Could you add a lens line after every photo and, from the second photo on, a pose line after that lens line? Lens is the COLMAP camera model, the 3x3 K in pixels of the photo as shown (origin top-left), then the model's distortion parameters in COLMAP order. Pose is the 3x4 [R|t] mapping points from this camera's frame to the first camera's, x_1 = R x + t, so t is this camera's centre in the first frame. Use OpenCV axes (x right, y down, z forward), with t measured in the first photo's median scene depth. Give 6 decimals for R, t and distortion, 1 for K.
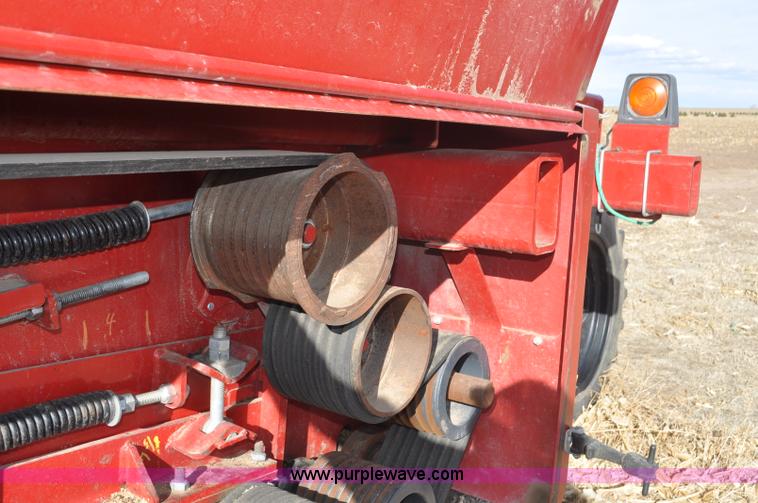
lens RADIAL K [[757.8, 0, 379.0], [0, 757.8, 251.5], [0, 0, 1]] dist [-0.059427, 0.006594]
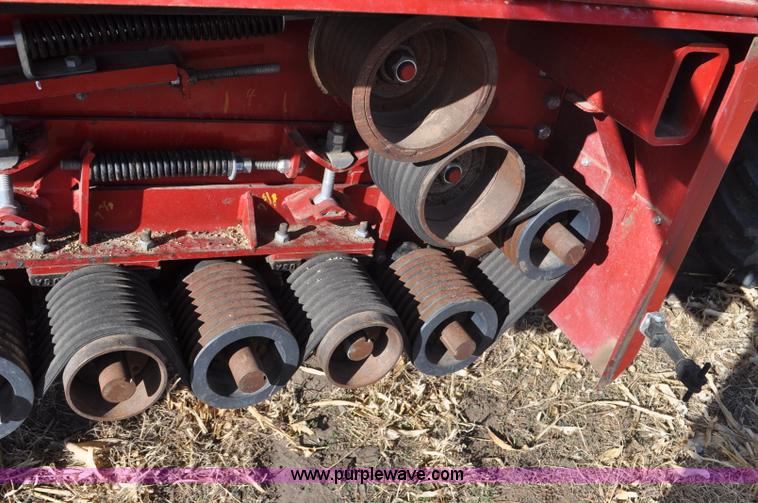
lens RADIAL K [[757.8, 0, 379.0], [0, 757.8, 251.5], [0, 0, 1]] dist [-0.059427, 0.006594]
pose [[0.866070, 0.362159, -0.344621, 0.317190], [-0.209072, 0.888557, 0.408357, -0.214609], [0.454106, -0.281615, 0.845270, 0.003777]]
